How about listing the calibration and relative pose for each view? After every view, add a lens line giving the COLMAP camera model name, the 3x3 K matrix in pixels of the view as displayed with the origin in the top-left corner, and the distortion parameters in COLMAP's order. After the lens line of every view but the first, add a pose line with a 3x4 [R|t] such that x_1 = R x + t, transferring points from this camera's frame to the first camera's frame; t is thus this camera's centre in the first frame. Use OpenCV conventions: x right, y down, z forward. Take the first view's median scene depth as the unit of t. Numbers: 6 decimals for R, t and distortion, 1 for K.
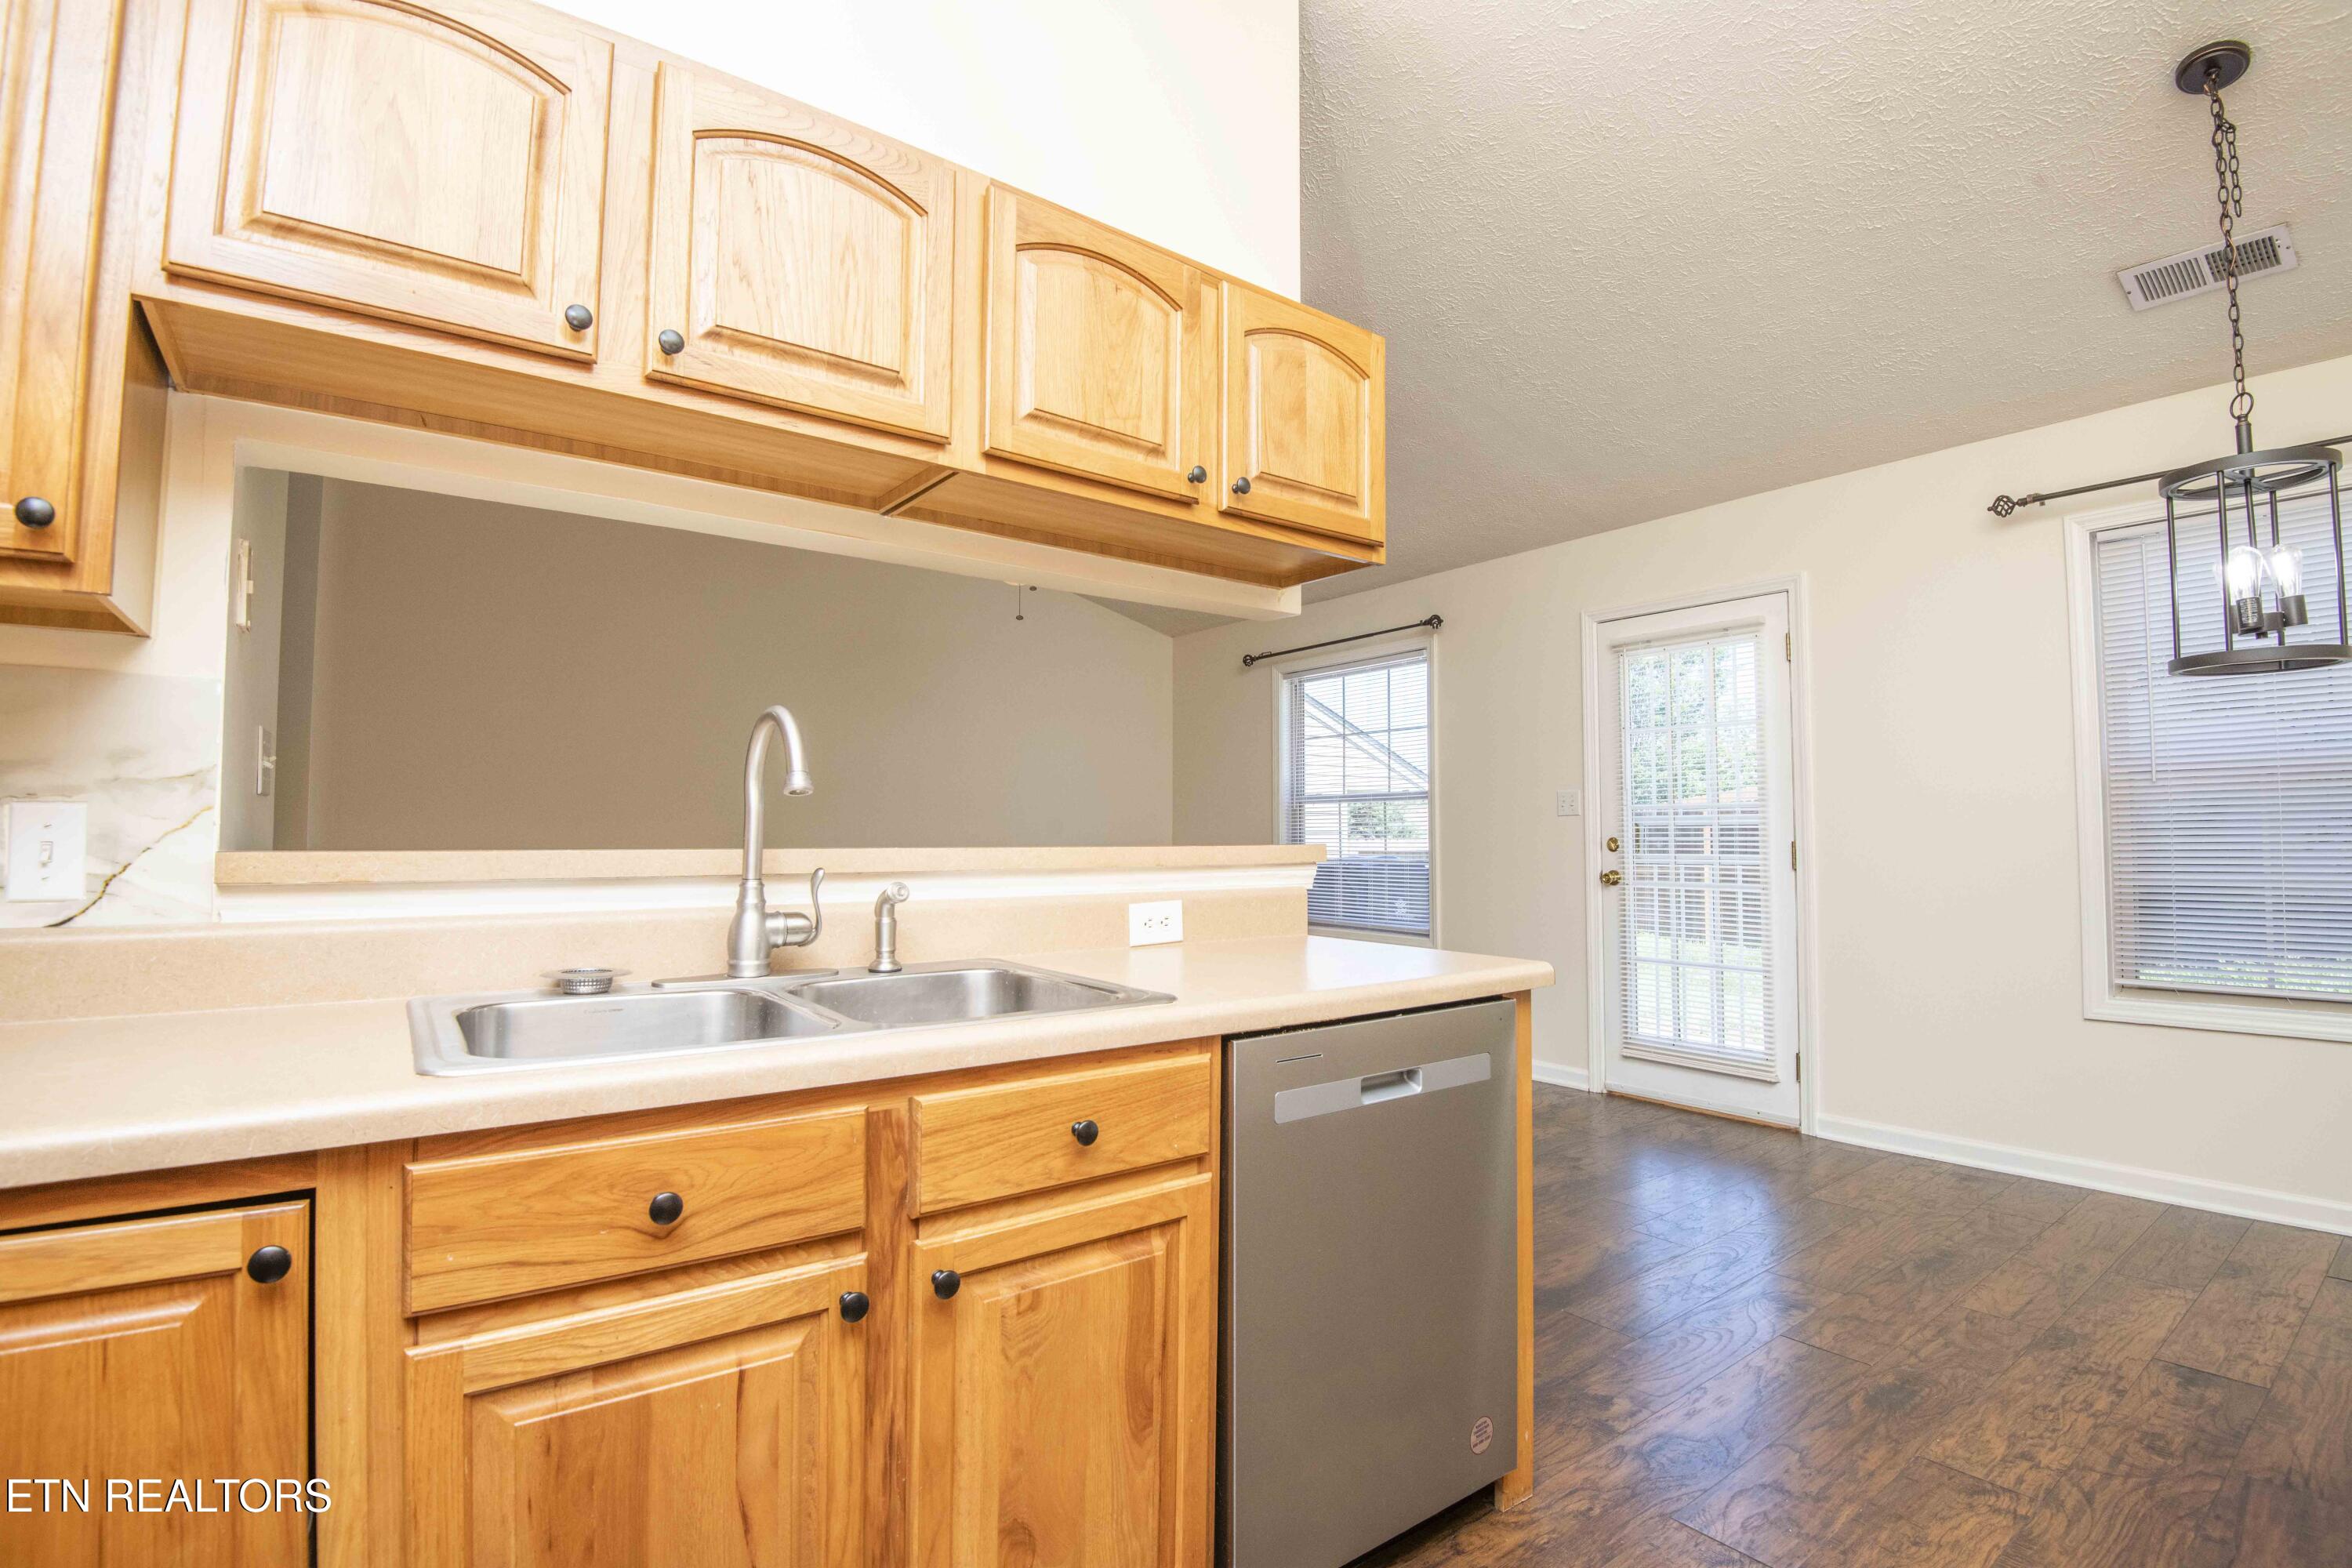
lens RADIAL K [[1123.5, 0, 1236.0], [0, 1123.5, 787.6], [0, 0, 1]] dist [-0.002801, -0.017421]
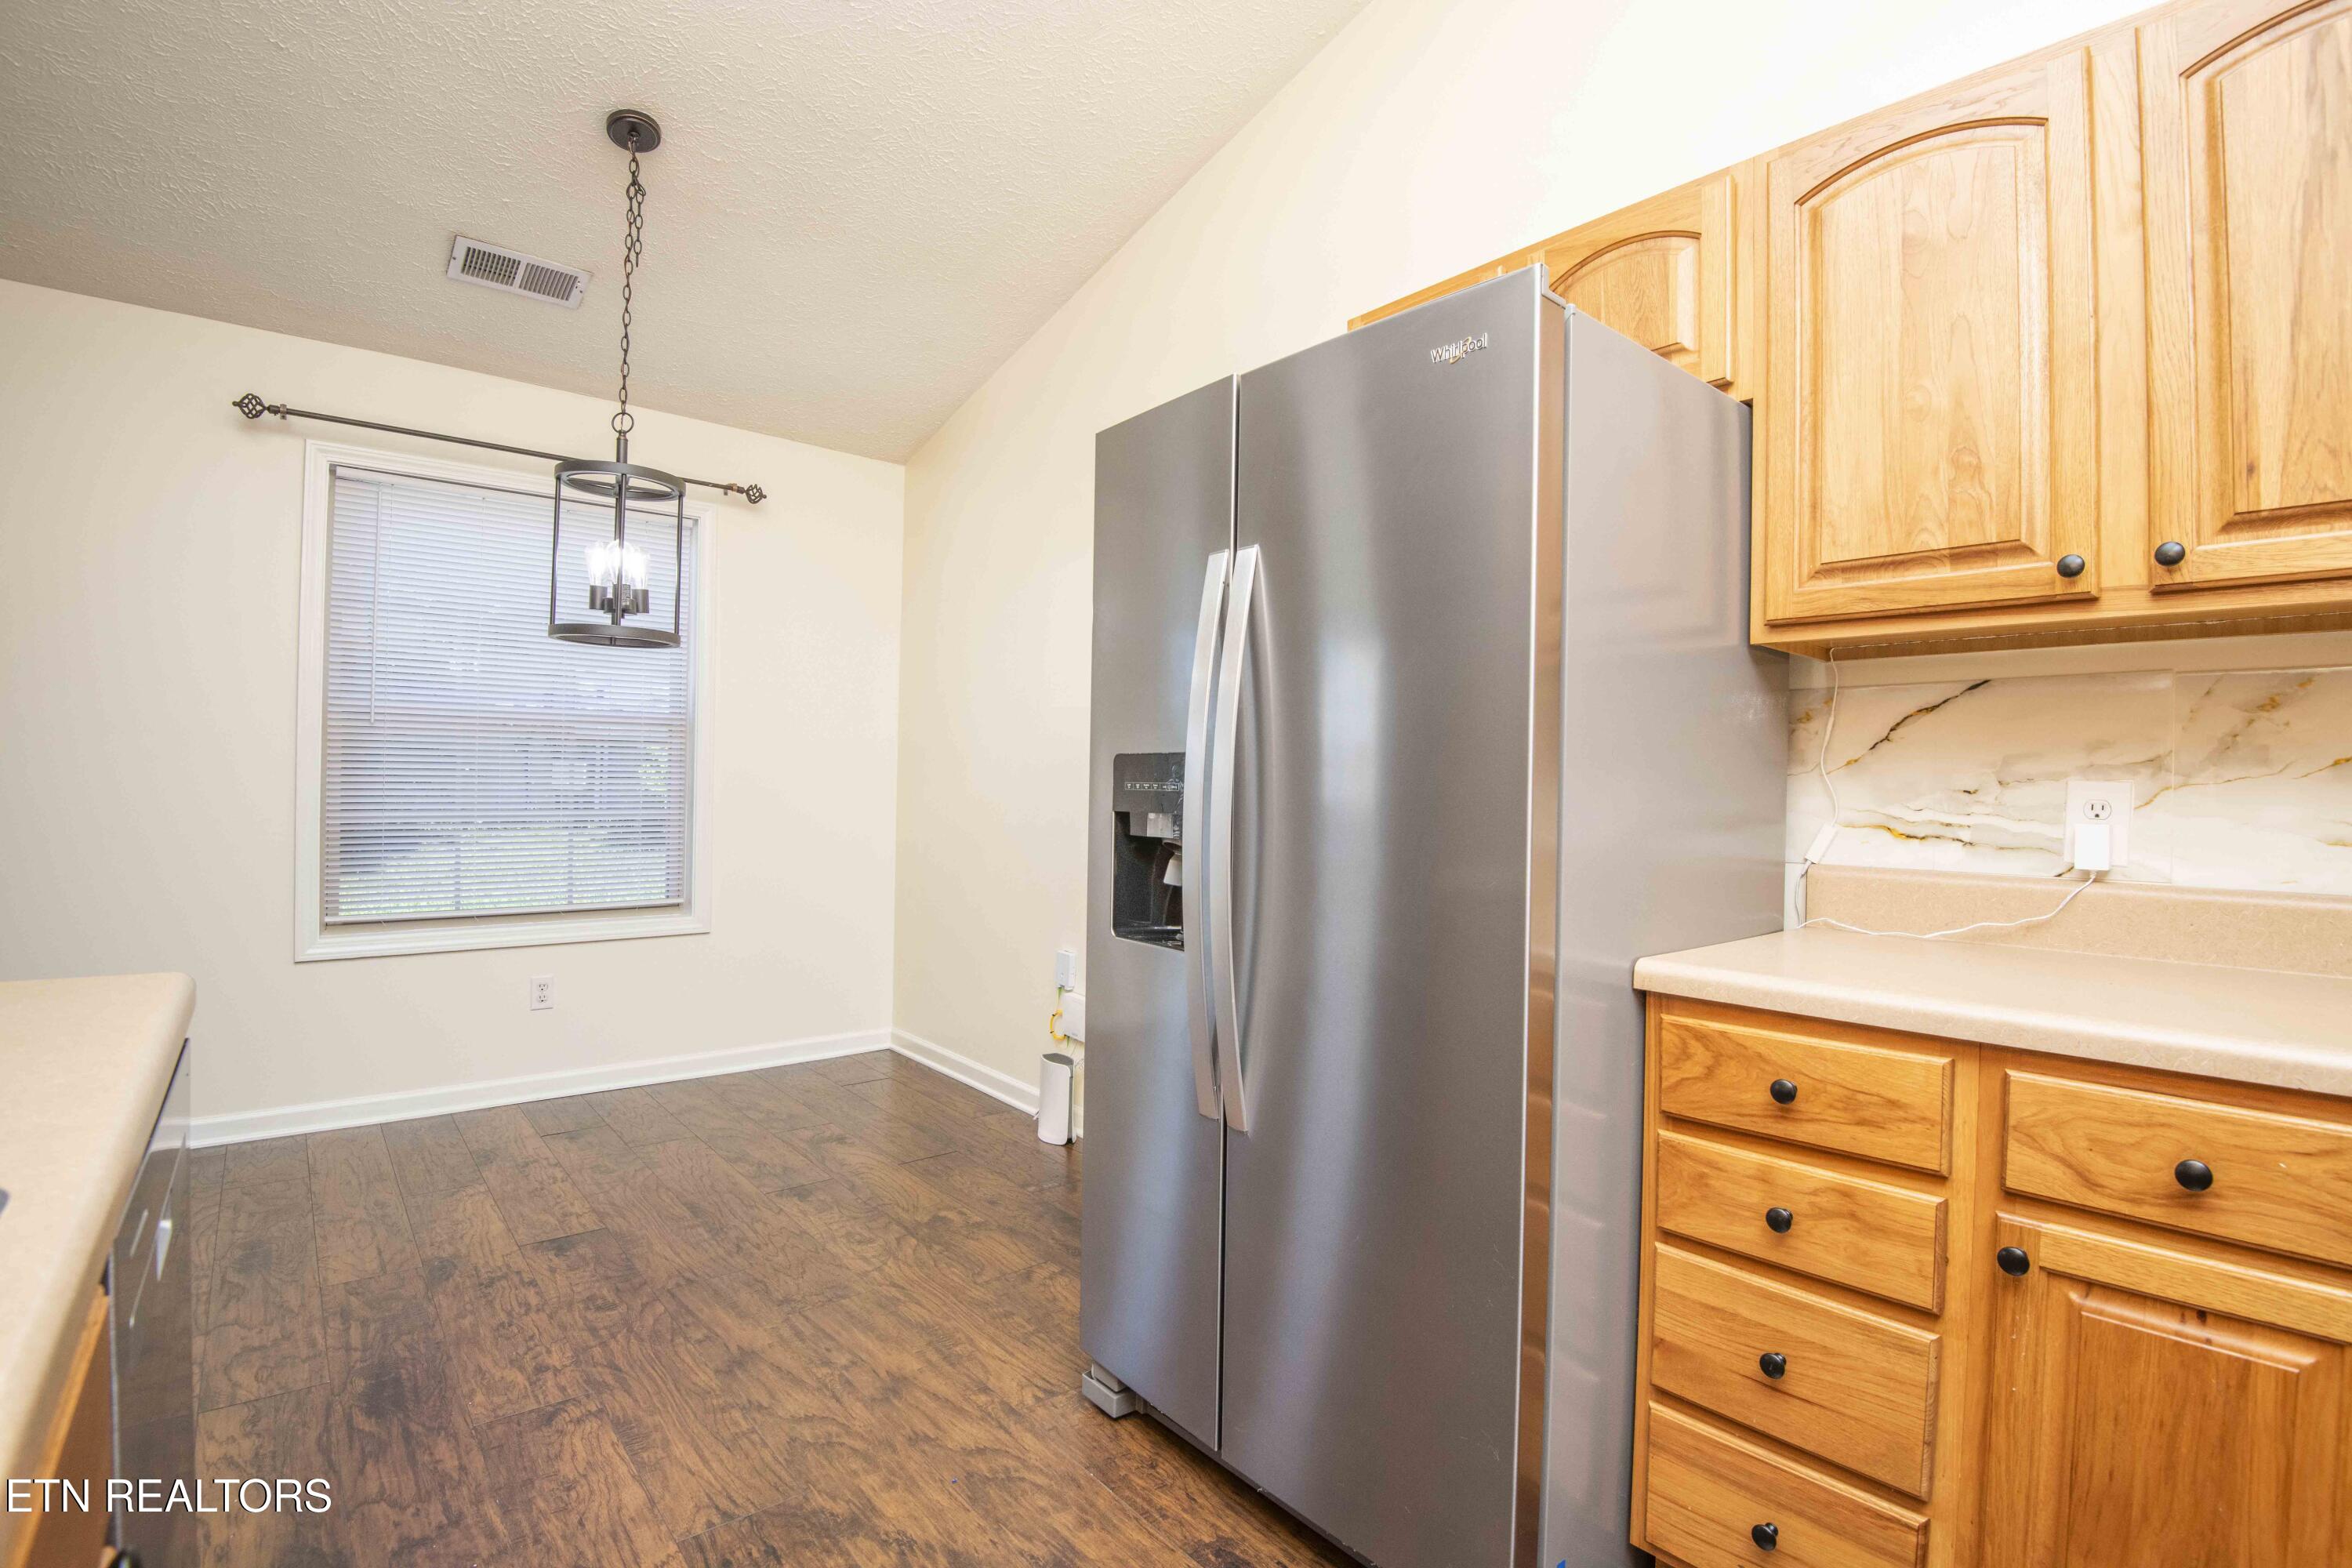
lens RADIAL K [[1086.1, 0, 1186.0], [0, 1086.1, 784.1], [0, 0, 1]] dist [-0.002981, -0.024453]
pose [[-0.009294, 0.000850, 0.999956, -0.273007], [-0.059353, 0.998236, -0.001400, 0.011747], [-0.998194, -0.059364, -0.009227, 0.374584]]
